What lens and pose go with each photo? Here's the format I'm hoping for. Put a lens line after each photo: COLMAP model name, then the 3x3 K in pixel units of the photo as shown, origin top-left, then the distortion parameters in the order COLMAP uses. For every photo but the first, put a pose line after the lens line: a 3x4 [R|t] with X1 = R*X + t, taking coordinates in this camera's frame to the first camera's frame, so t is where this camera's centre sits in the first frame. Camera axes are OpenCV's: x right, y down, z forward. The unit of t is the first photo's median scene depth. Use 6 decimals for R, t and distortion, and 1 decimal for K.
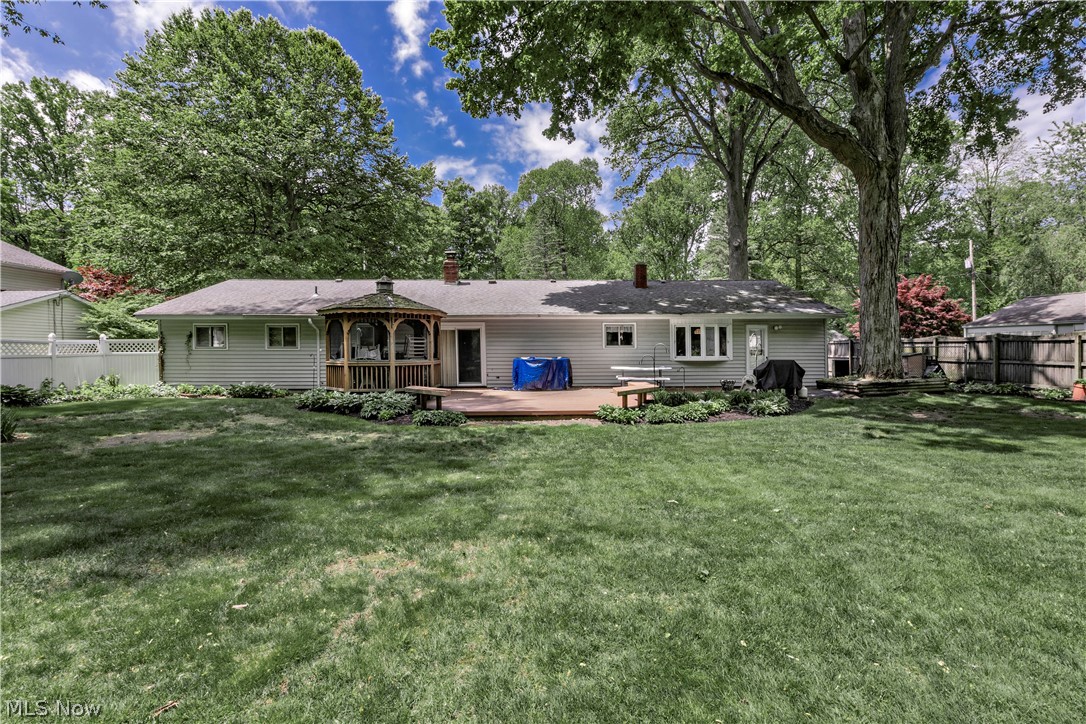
lens RADIAL K [[513.2, 0, 535.0], [0, 513.2, 328.7], [0, 0, 1]] dist [-0.002670, 0.000789]
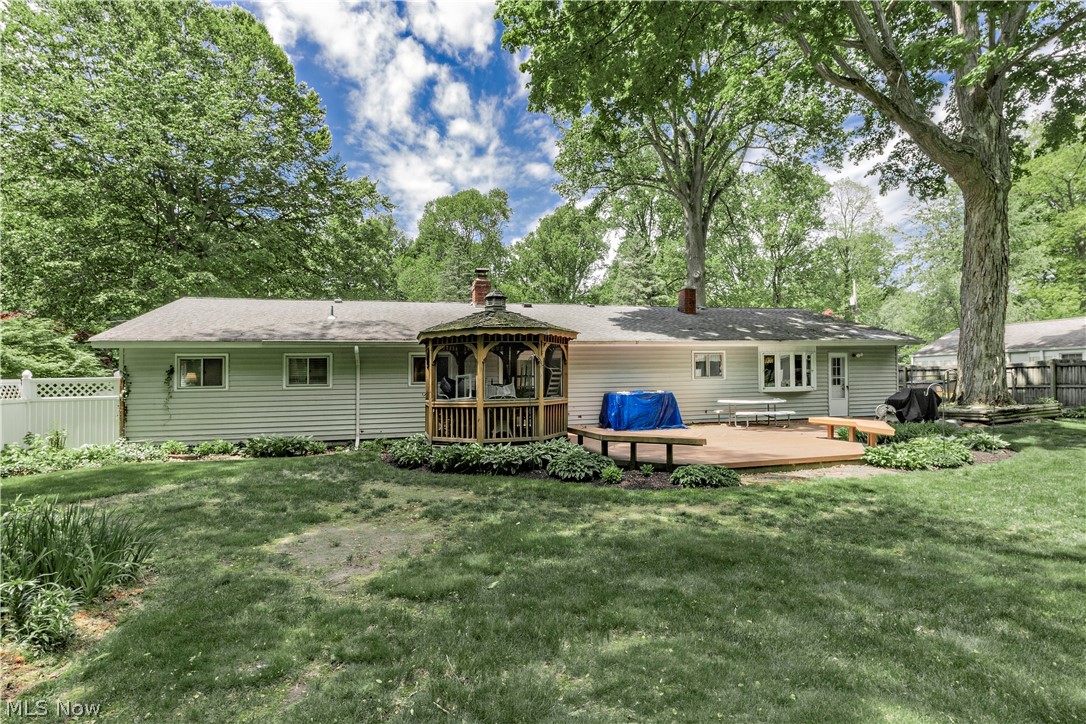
lens RADIAL K [[513.2, 0, 503.8], [0, 513.2, 345.6], [0, 0, 1]] dist [-0.002670, 0.000789]
pose [[0.976581, -0.001593, 0.215145, -0.378904], [0.009517, 0.999314, -0.035799, 0.008161], [-0.214940, 0.037008, 0.975926, 0.210530]]
